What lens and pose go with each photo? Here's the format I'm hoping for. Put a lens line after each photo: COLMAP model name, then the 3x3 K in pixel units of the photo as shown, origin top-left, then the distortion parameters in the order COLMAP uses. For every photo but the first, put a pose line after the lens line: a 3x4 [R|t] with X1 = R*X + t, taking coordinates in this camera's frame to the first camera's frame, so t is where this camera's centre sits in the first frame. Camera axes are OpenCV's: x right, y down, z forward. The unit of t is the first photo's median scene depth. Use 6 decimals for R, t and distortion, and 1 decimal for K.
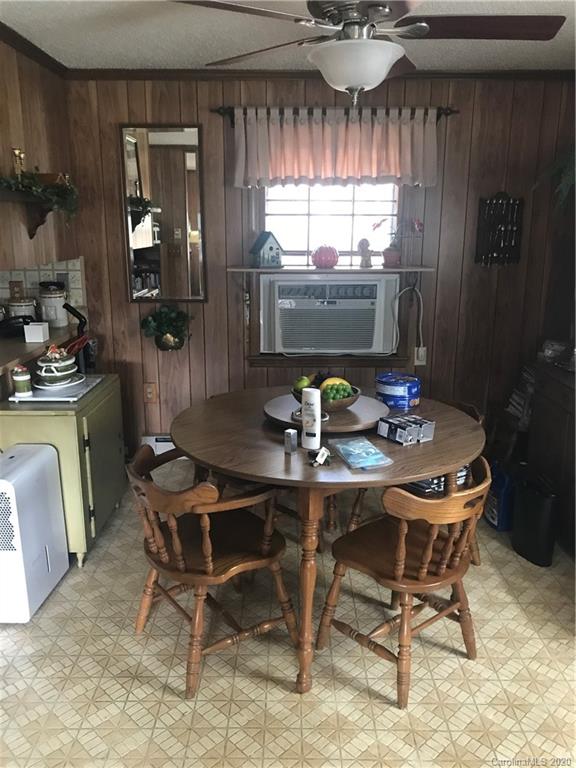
lens RADIAL K [[641.6, 0, 288.3], [0, 641.6, 383.8], [0, 0, 1]] dist [0.036224, -0.039086]
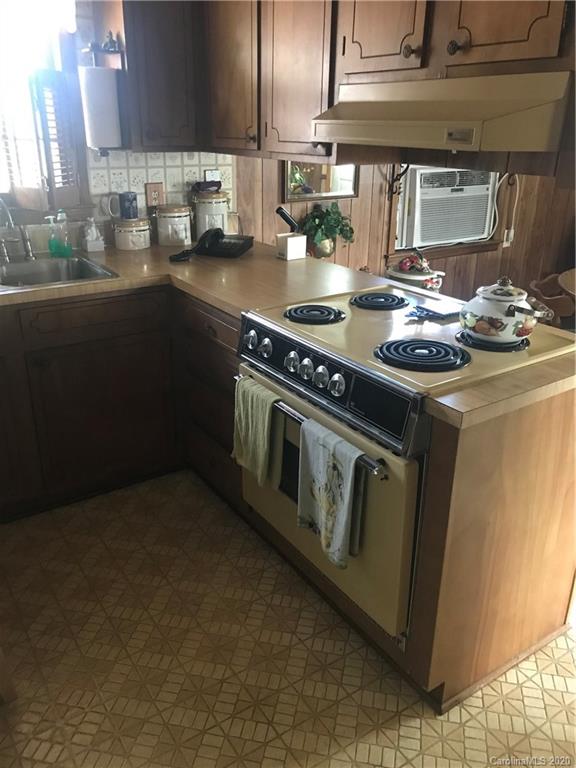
lens RADIAL K [[641.6, 0, 287.6], [0, 641.6, 383.2], [0, 0, 1]] dist [0.036224, -0.039086]
pose [[0.828455, -0.207532, 0.520185, -0.718479], [0.127623, 0.974329, 0.185462, -0.054193], [-0.545320, -0.087260, 0.833673, 0.289358]]
